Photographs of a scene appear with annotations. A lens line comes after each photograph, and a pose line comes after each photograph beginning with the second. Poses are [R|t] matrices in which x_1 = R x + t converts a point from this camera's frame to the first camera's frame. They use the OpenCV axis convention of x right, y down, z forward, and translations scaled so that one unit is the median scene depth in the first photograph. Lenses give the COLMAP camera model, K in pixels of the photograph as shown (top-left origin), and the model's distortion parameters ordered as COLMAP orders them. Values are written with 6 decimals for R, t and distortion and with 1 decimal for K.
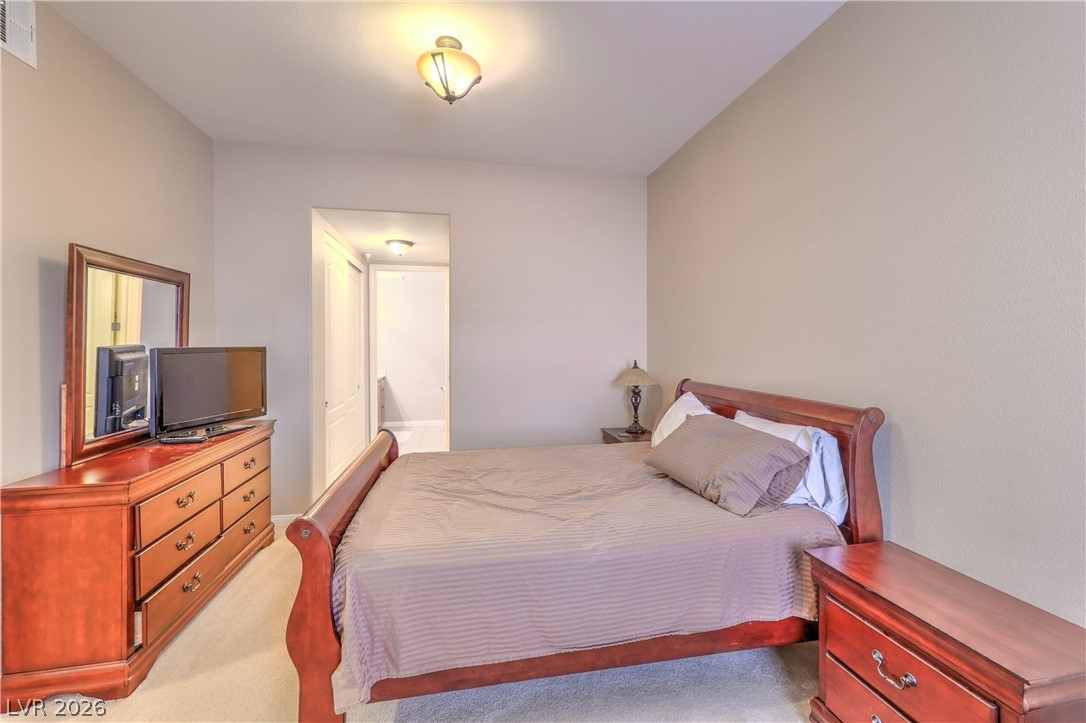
lens RADIAL K [[440.1, 0, 546.0], [0, 440.1, 346.4], [0, 0, 1]] dist [0.006993, -0.000845]
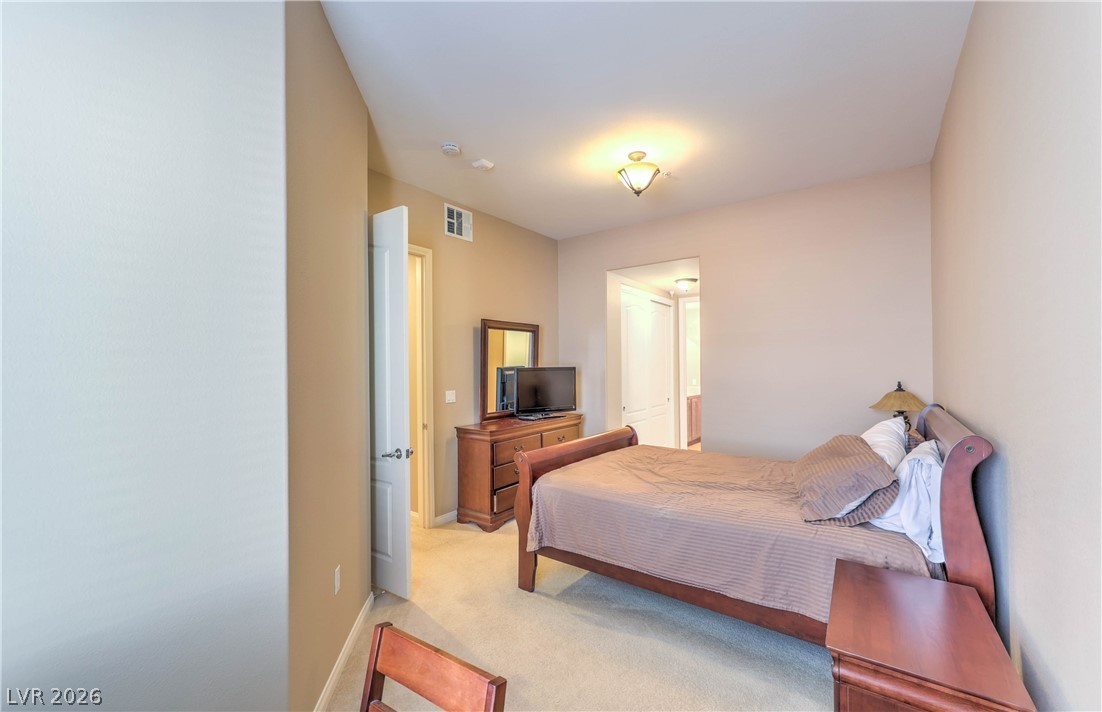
lens RADIAL K [[446.2, 0, 562.3], [0, 446.2, 359.2], [0, 0, 1]] dist [0.003180, 0.000577]
pose [[0.679033, -0.014142, -0.733971, 0.714805], [0.002338, 0.999851, -0.017101, 0.000368], [0.734104, 0.009896, 0.678965, -0.163105]]
